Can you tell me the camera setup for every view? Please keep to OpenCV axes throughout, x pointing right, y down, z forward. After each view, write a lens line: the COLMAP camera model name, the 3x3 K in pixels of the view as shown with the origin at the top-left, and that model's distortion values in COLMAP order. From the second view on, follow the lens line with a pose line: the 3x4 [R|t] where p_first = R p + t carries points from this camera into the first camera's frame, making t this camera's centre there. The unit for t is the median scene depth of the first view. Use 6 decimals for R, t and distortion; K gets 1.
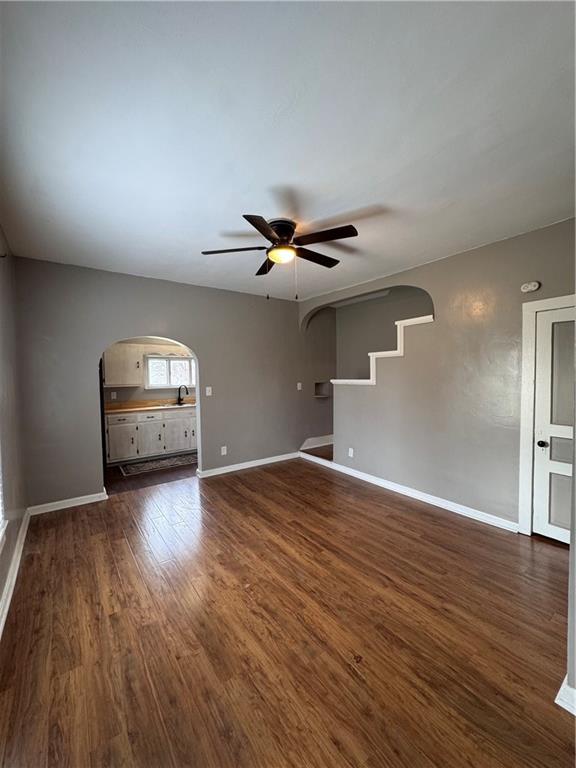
lens RADIAL K [[307.4, 0, 289.1], [0, 307.4, 383.1], [0, 0, 1]] dist [-0.000275, 0.000262]
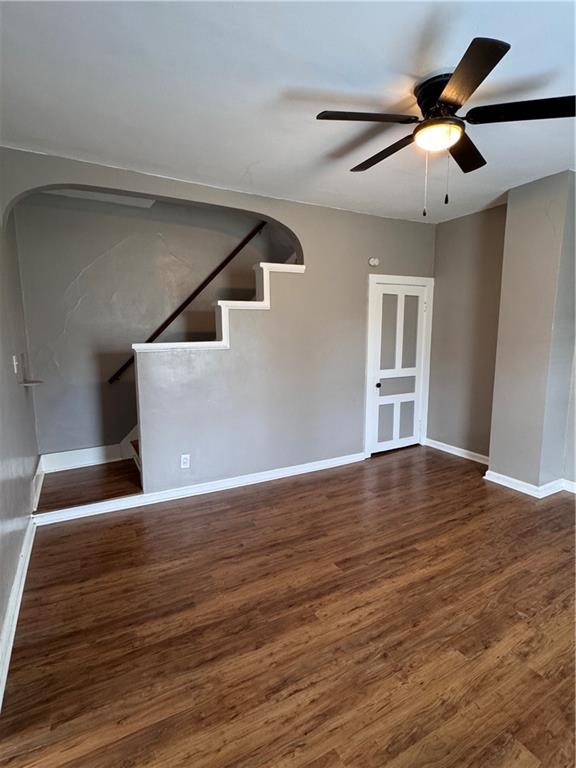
lens RADIAL K [[382.4, 0, 287.2], [0, 382.4, 384.3], [0, 0, 1]] dist [-0.003774, -0.000388]
pose [[0.134395, -0.122121, 0.983374, -0.838433], [0.039500, 0.992249, 0.117824, -0.016372], [-0.990140, 0.023009, 0.138177, 1.136632]]
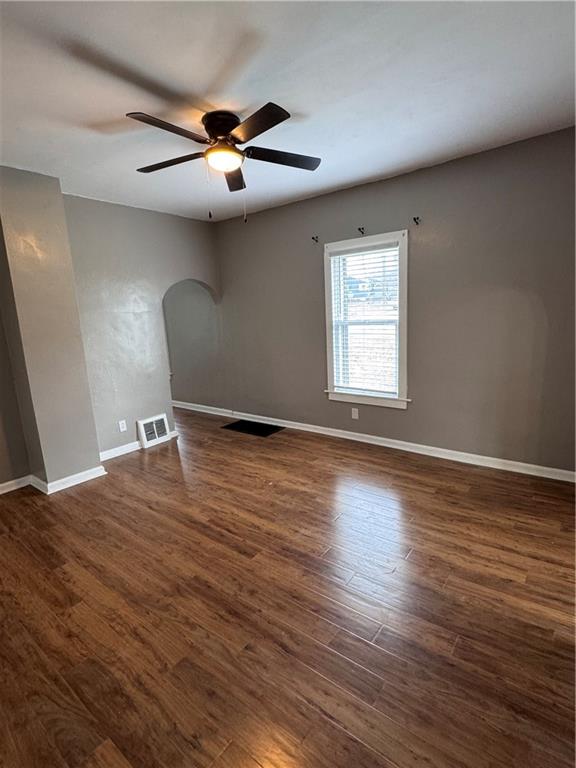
lens RADIAL K [[382.4, 0, 286.9], [0, 382.4, 382.5], [0, 0, 1]] dist [-0.003774, -0.000388]
pose [[-0.963564, 0.106315, -0.245443, 0.113147], [0.052330, 0.974810, 0.216810, -0.068456], [0.262310, 0.196067, -0.944855, 1.941216]]
